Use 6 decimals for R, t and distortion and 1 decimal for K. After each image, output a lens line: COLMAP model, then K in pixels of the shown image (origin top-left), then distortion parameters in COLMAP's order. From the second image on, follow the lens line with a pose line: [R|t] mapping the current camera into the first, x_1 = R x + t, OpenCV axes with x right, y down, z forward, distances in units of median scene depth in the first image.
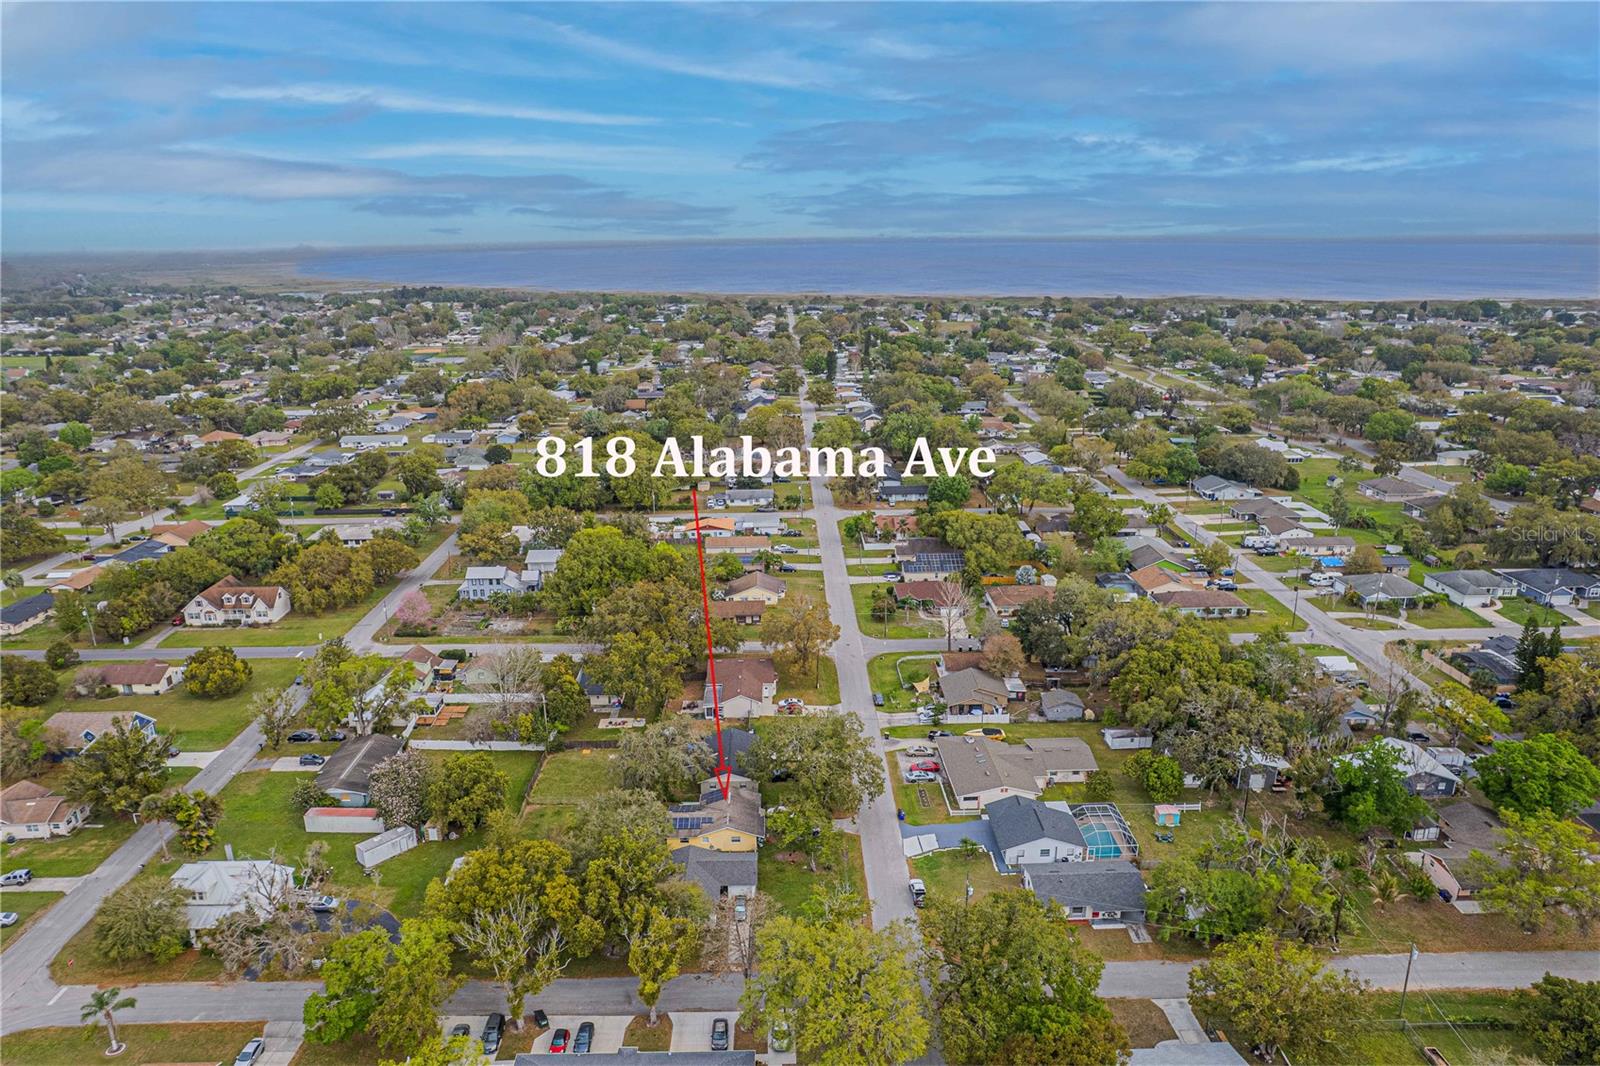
lens RADIAL K [[1030.3, 0, 800.0], [0, 1030.3, 533.0], [0, 0, 1]] dist [-0.059347, 0.058299]
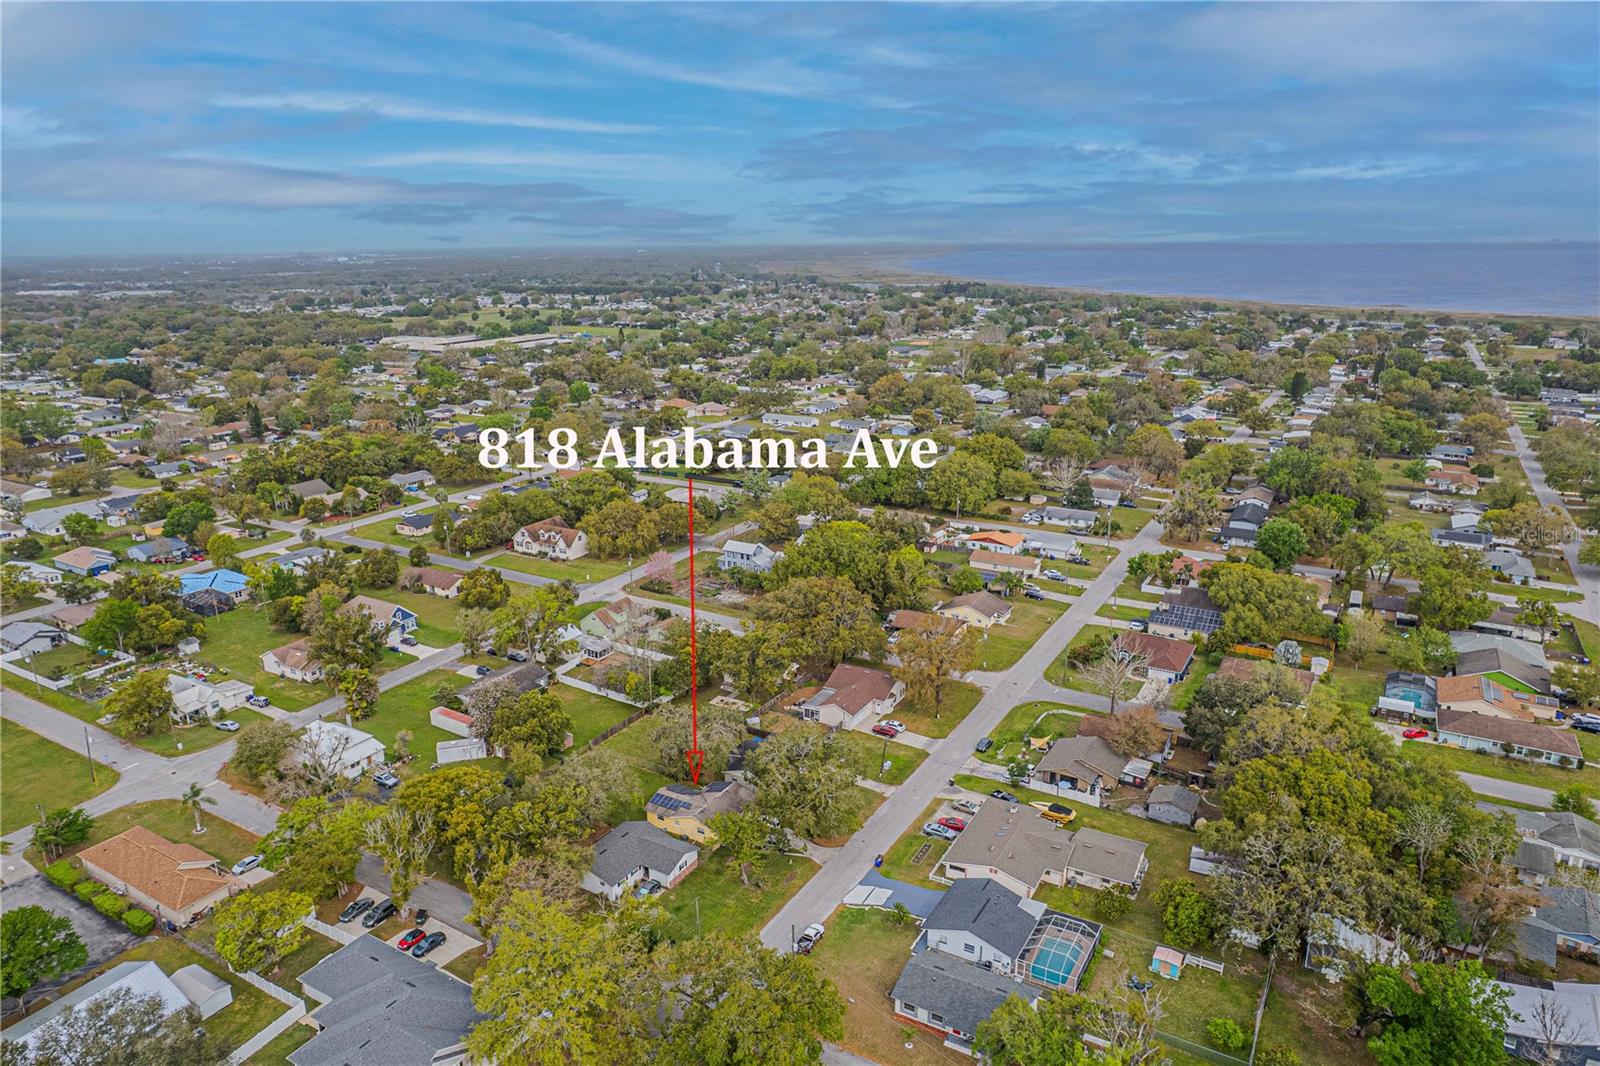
lens RADIAL K [[1030.3, 0, 800.0], [0, 1030.3, 533.0], [0, 0, 1]] dist [-0.059347, 0.058299]
pose [[0.853437, 0.149227, -0.499377, 0.306899], [-0.149159, 0.987991, 0.040325, -0.031342], [0.499397, 0.040072, 0.865446, 0.098519]]
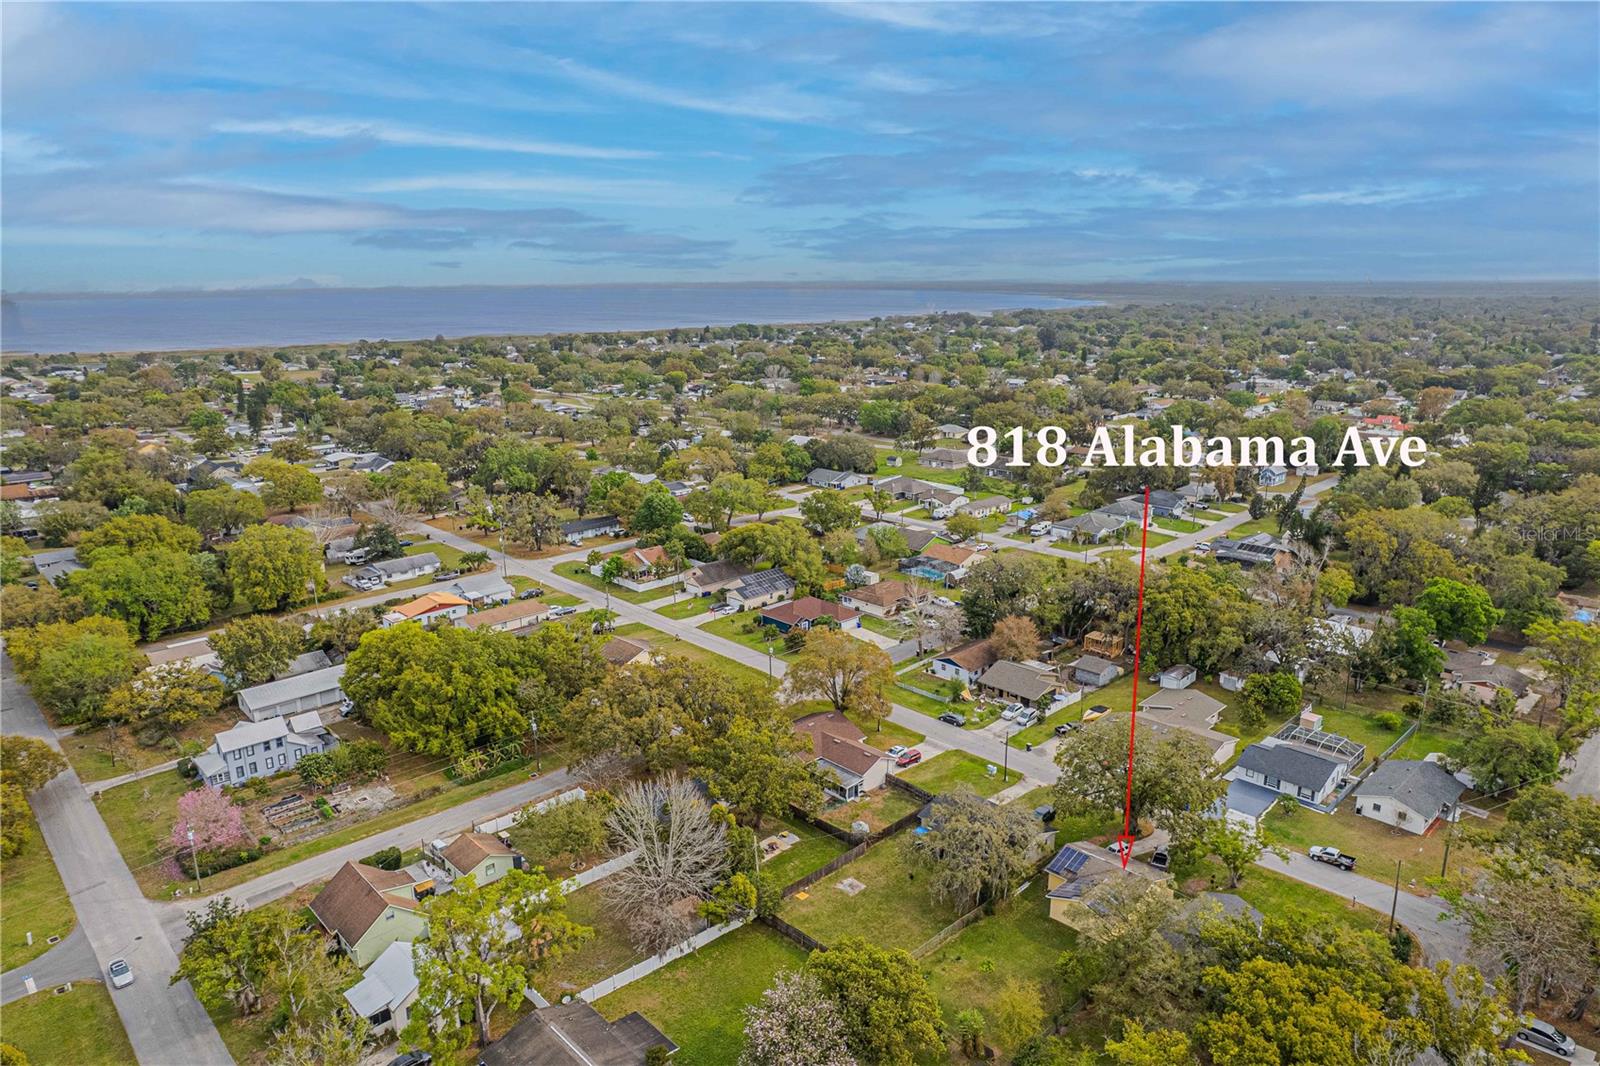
lens RADIAL K [[1030.3, 0, 800.0], [0, 1030.3, 533.0], [0, 0, 1]] dist [-0.059347, 0.058299]
pose [[0.738715, -0.161027, 0.654501, -0.474973], [0.191100, 0.981233, 0.025724, -0.034289], [-0.646360, 0.106072, 0.755624, 0.343033]]
